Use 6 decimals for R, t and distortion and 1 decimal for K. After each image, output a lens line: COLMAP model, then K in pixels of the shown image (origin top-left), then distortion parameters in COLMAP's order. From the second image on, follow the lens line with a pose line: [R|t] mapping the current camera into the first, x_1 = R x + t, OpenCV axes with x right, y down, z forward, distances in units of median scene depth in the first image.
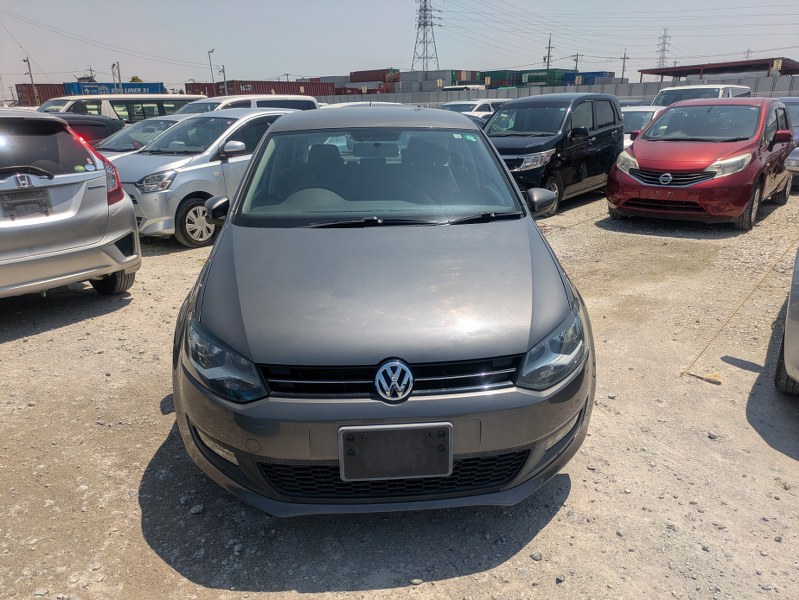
lens RADIAL K [[580.2, 0, 399.5], [0, 580.2, 300.0], [0, 0, 1]] dist [0.010541, 0.002146]
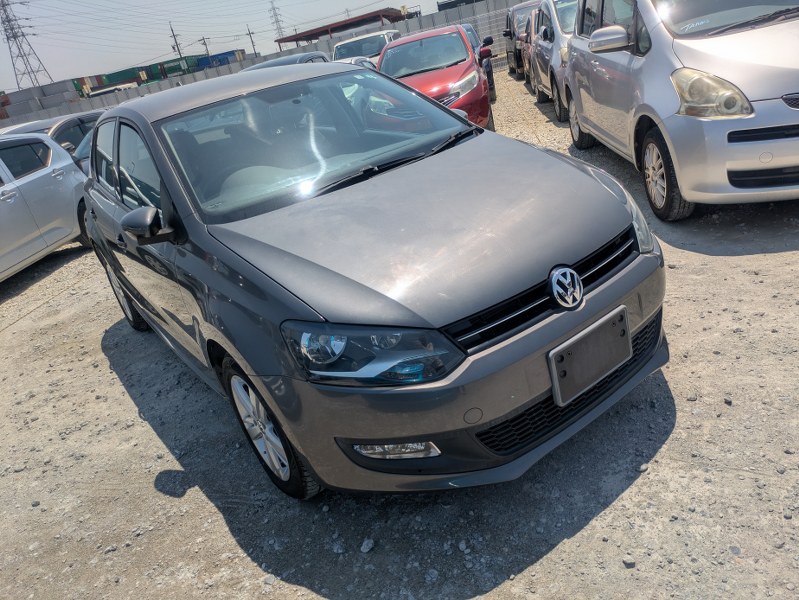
lens RADIAL K [[582.5, 0, 399.3], [0, 582.5, 285.0], [0, 0, 1]] dist [0.032701, -0.001634]
pose [[0.828371, -0.358348, 0.430567, -0.604300], [0.357646, 0.929902, 0.085852, -0.042053], [-0.431150, 0.082873, 0.898466, 0.232946]]
